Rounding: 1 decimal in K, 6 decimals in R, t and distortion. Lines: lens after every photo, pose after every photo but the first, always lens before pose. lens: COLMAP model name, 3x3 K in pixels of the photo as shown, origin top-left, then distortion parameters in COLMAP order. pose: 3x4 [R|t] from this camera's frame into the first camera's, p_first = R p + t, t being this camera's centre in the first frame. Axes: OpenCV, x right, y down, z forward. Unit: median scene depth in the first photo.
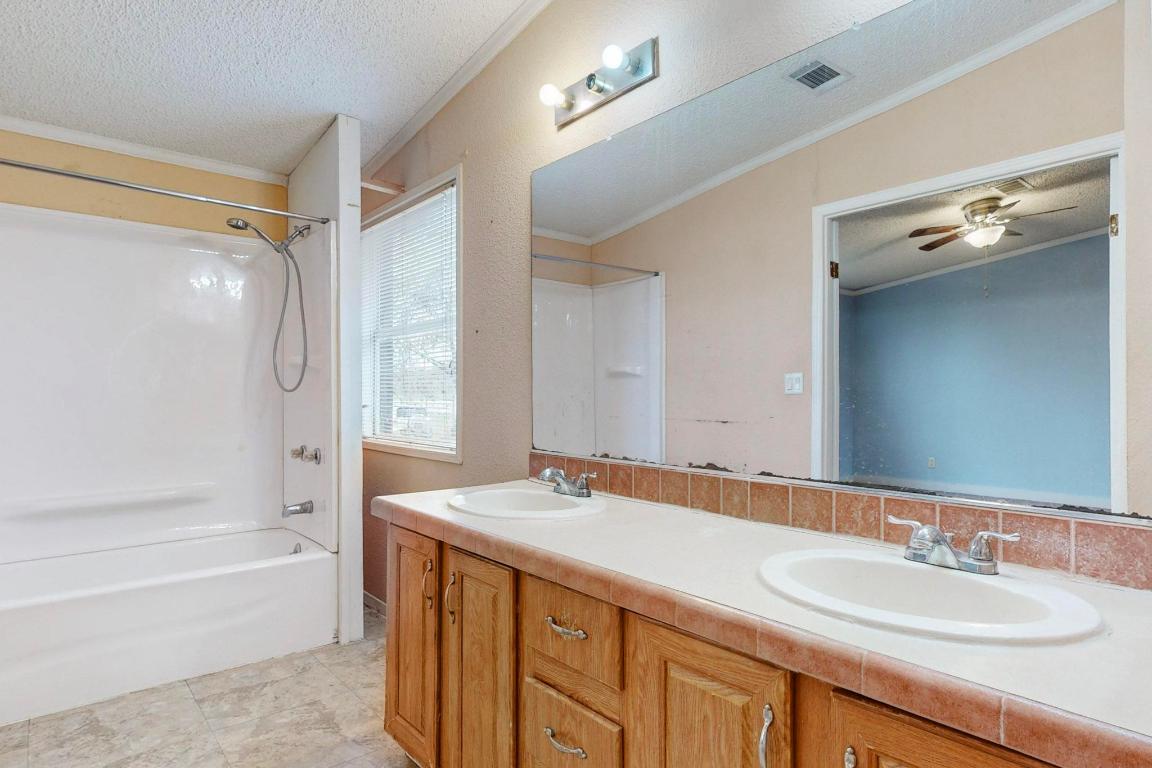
lens RADIAL K [[602.7, 0, 577.5], [0, 602.7, 393.5], [0, 0, 1]] dist [0.003226, 0.000888]
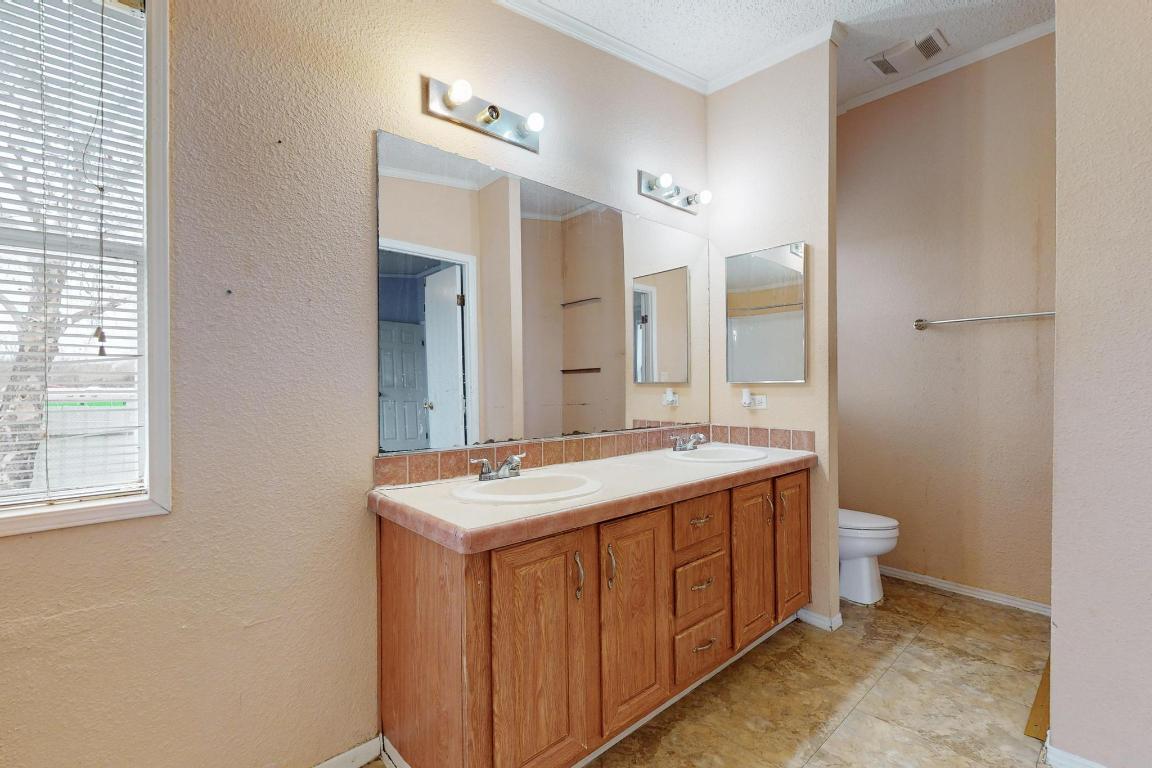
lens RADIAL K [[501.9, 0, 575.4], [0, 501.9, 386.9], [0, 0, 1]] dist [-0.000474, -0.000103]
pose [[0.008167, -0.003899, 0.999959, -0.729550], [0.006017, 0.999974, 0.003849, -0.002973], [-0.999949, 0.005985, 0.008190, 0.663171]]
